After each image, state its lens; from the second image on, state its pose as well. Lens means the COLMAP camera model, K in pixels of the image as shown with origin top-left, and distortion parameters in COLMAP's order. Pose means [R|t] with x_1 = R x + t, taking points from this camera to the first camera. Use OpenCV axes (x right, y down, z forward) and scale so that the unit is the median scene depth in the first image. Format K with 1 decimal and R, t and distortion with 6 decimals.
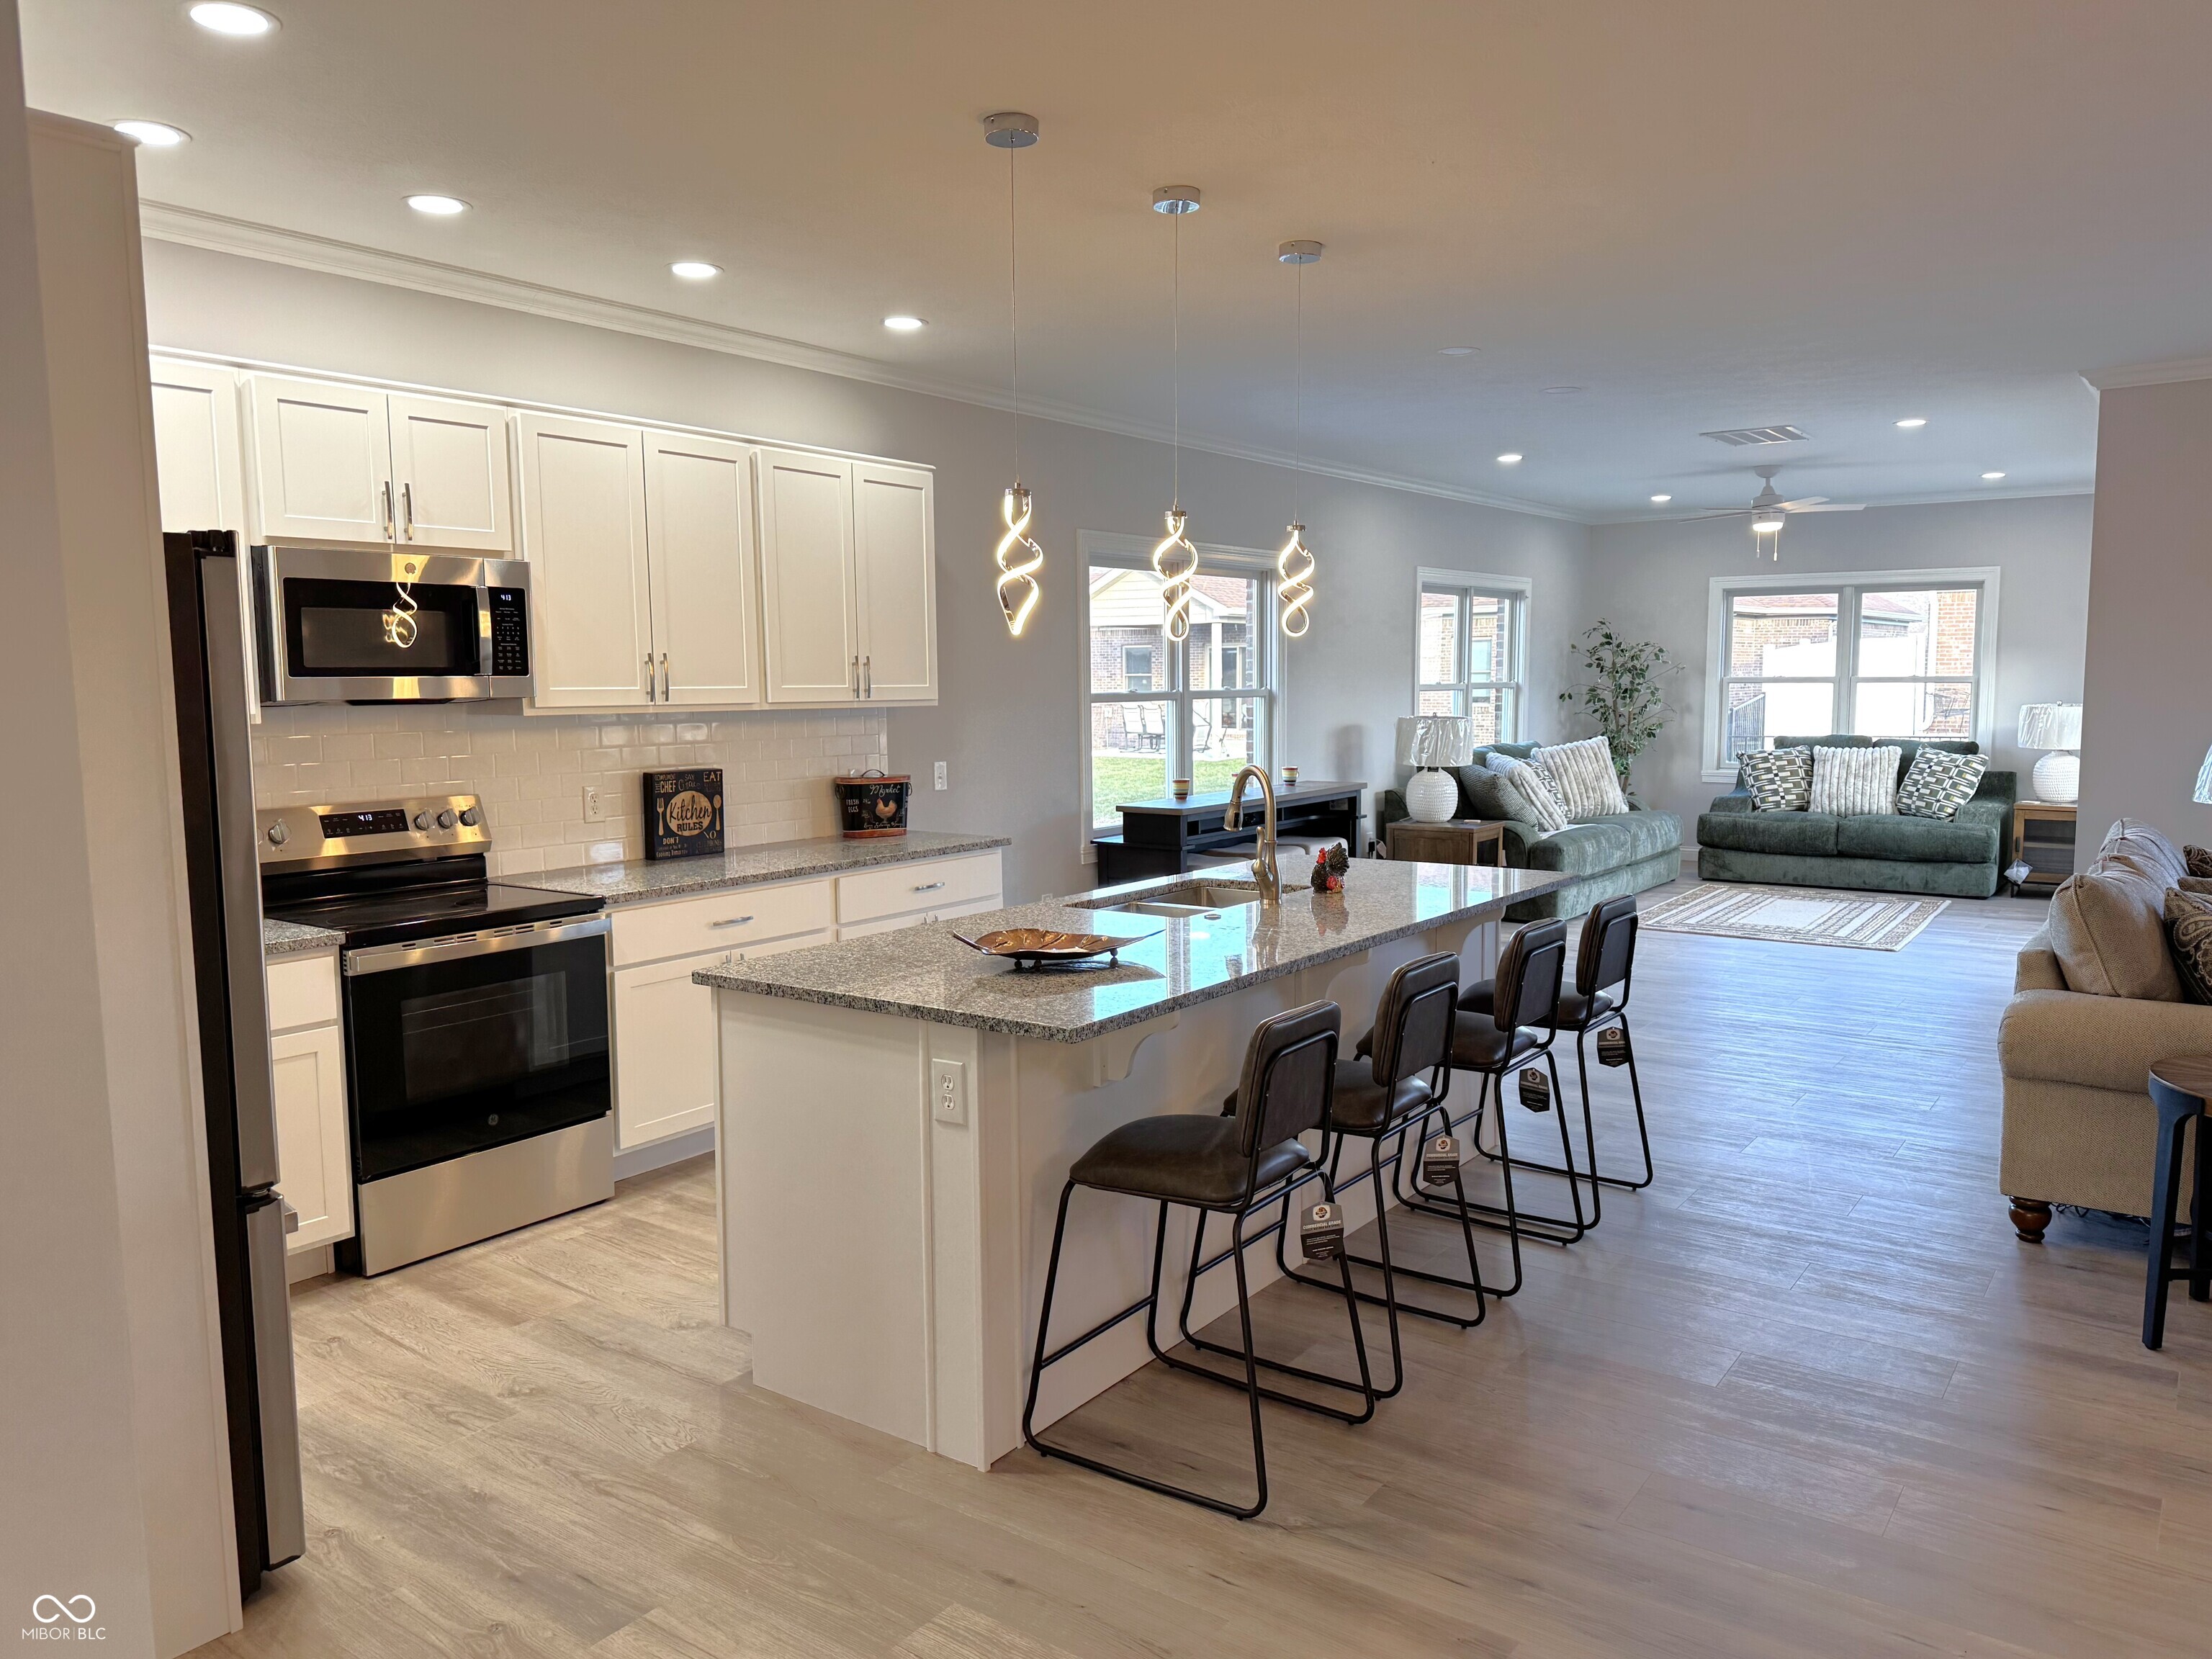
lens RADIAL K [[1548.8, 0, 1109.1], [0, 1548.8, 836.2], [0, 0, 1]] dist [0.182743, -0.349522]
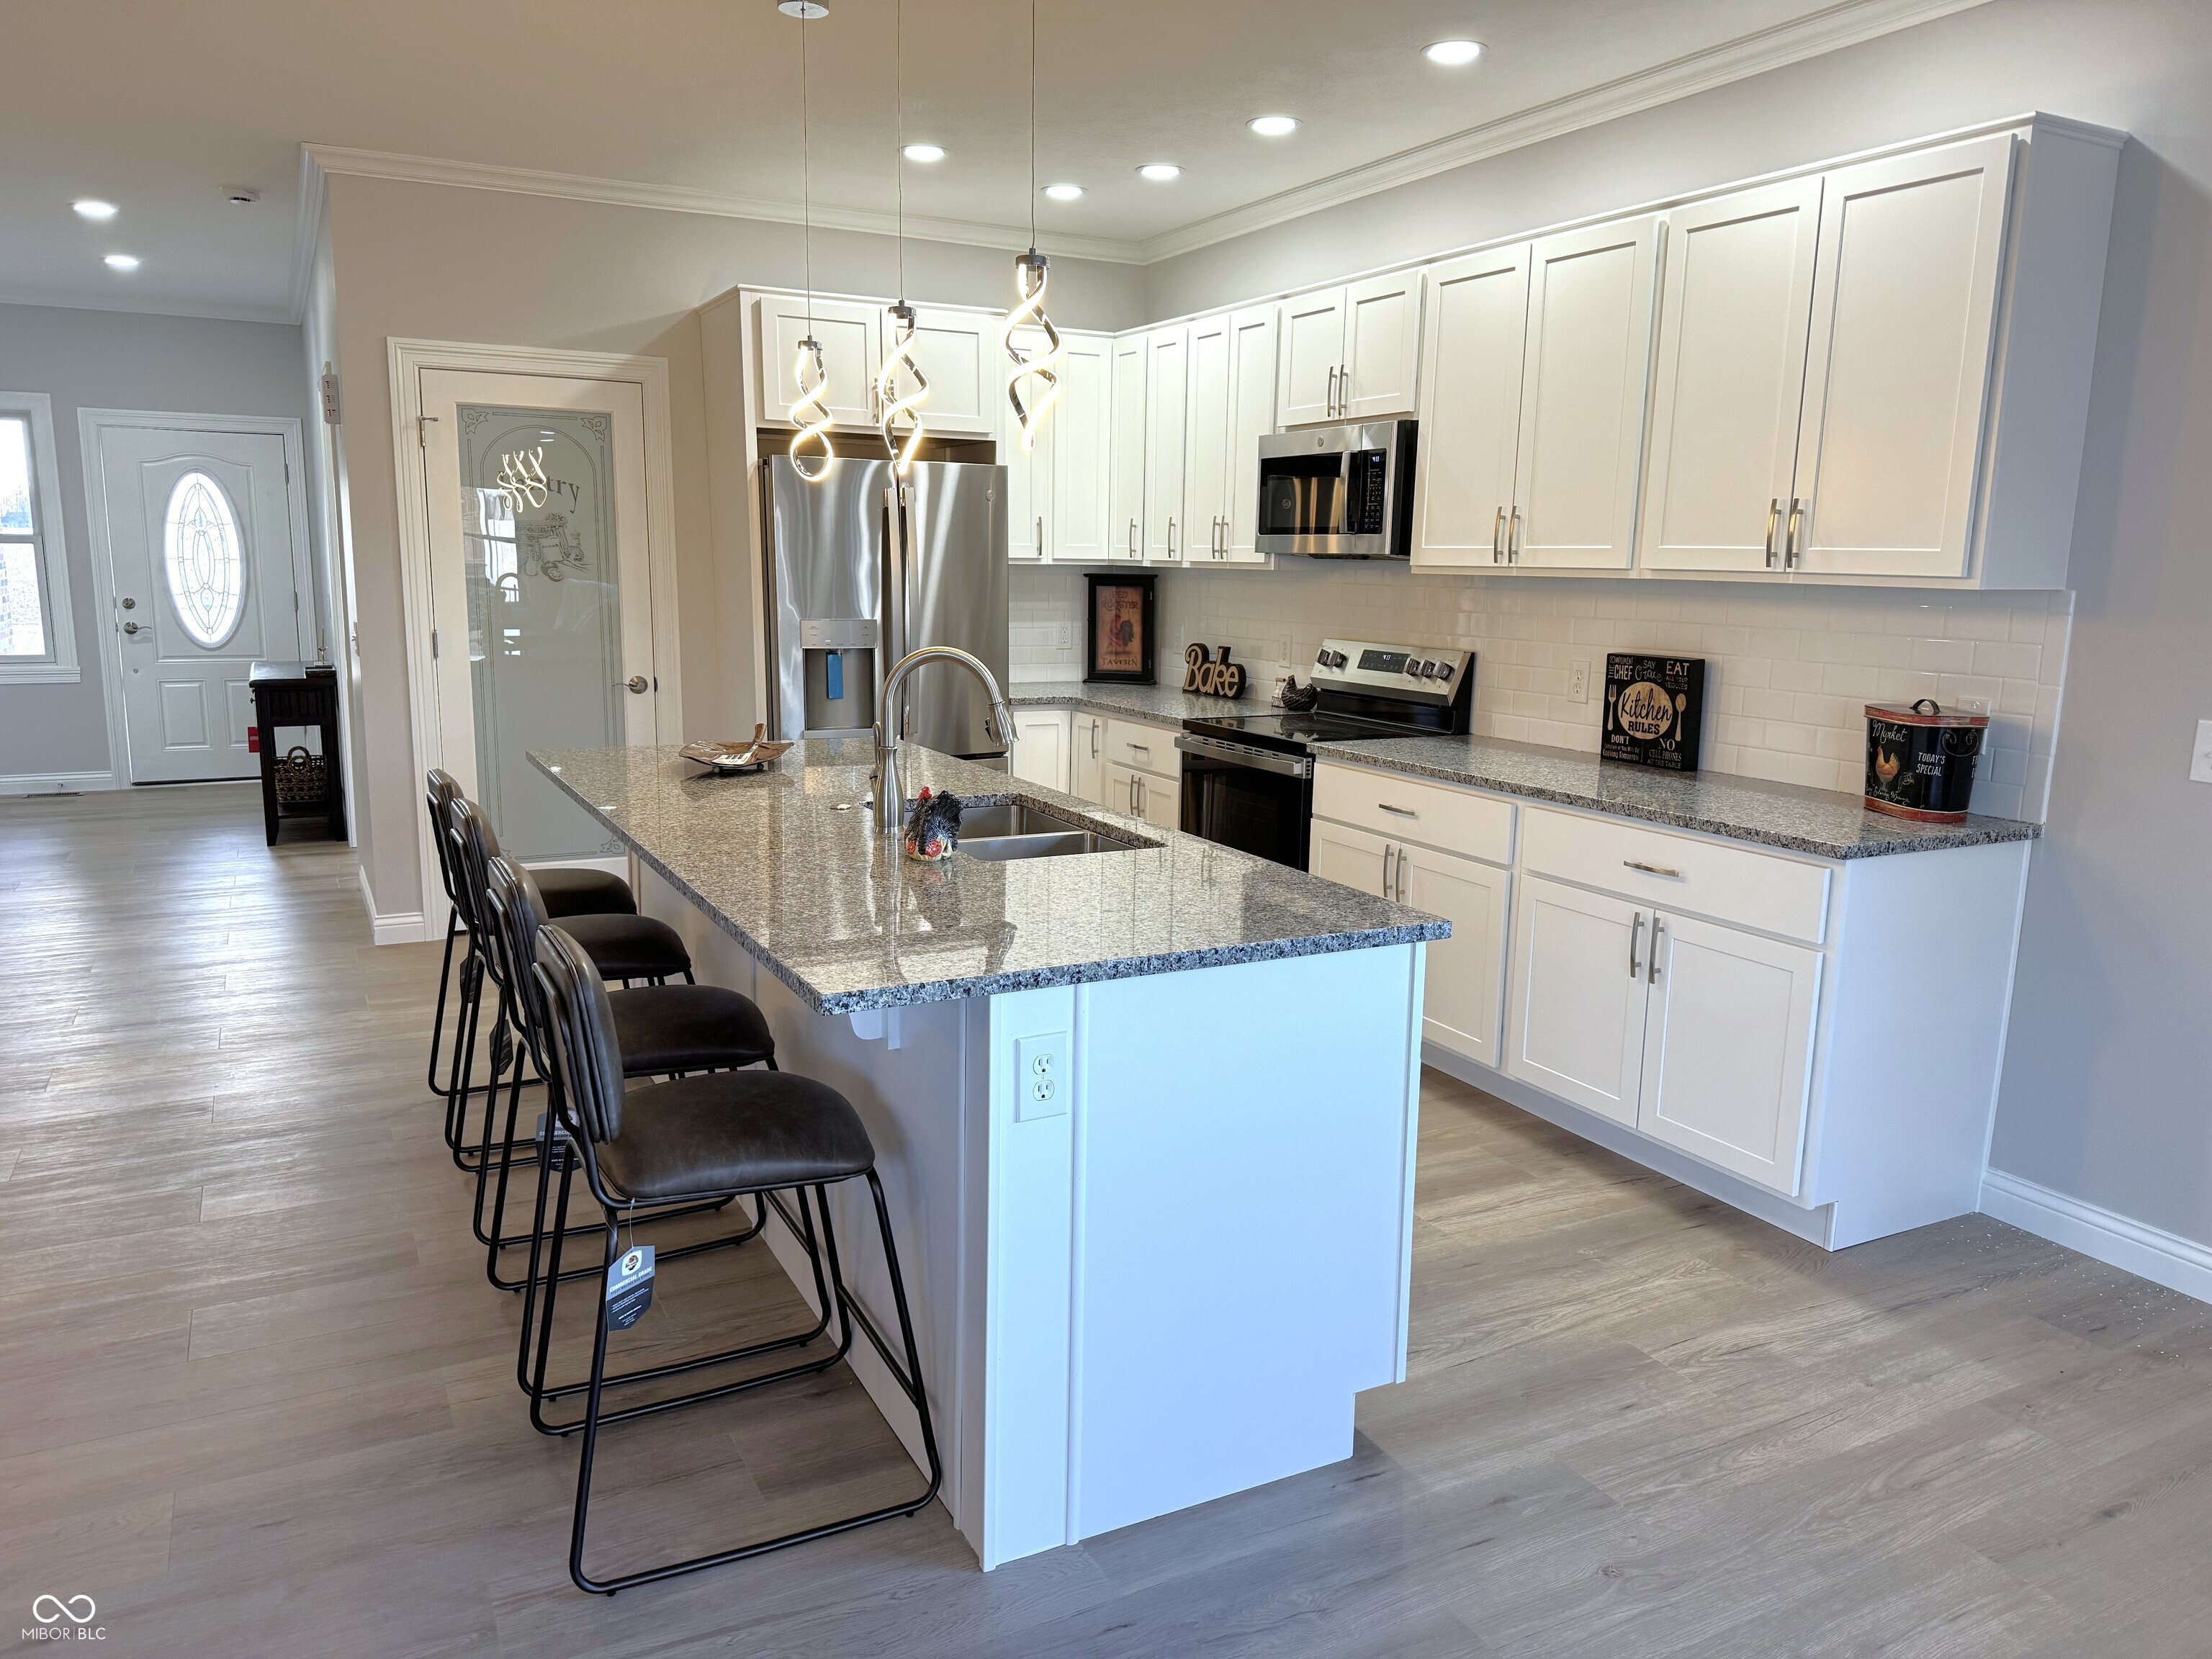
lens RADIAL K [[1552.8, 0, 1114.5], [0, 1552.8, 836.0], [0, 0, 1]] dist [0.035469, -0.043836]
pose [[-0.440269, 0.159458, -0.883593, 0.558371], [-0.104980, 0.968211, 0.227038, -0.104764], [0.891708, 0.192717, -0.409533, 1.110420]]
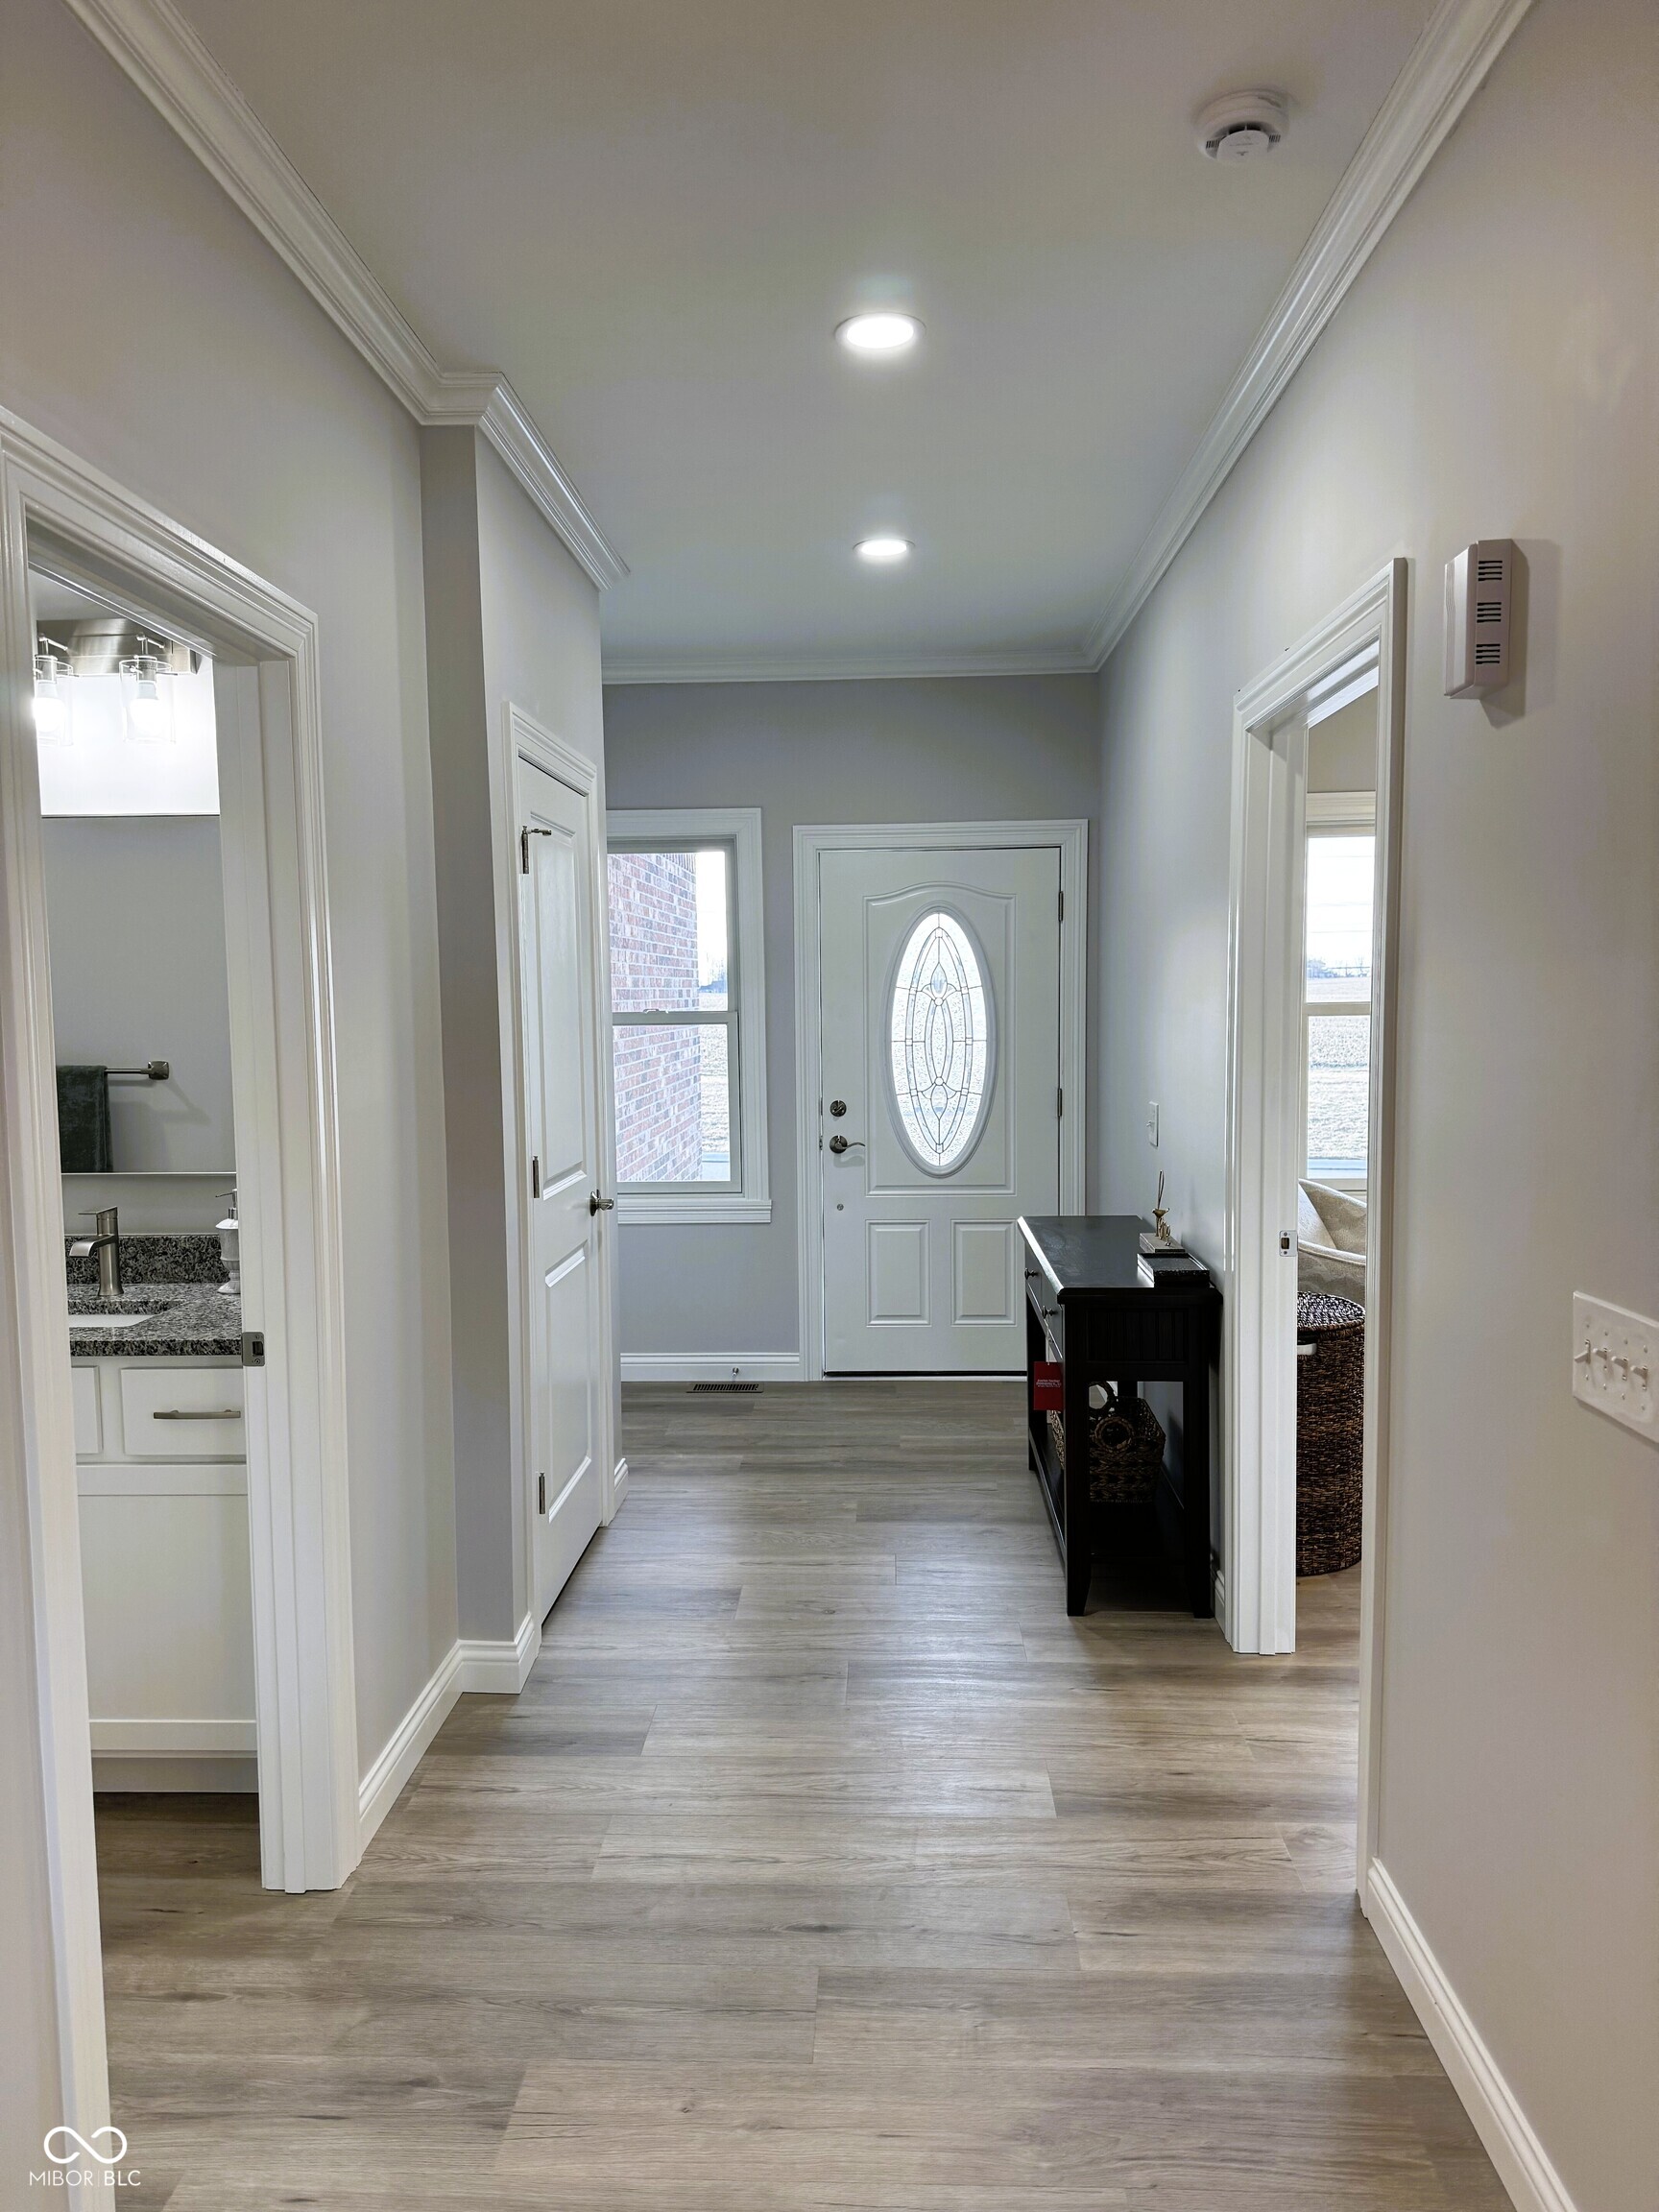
lens RADIAL K [[1548.8, 0, 829.5], [0, 1548.8, 1106.0], [0, 0, 1]] dist [0.182743, -0.349522]
pose [[-0.834627, 0.054202, -0.548143, 0.126636], [-0.039213, 0.986775, 0.157282, -0.032926], [0.549419, 0.152766, -0.821463, 0.358271]]
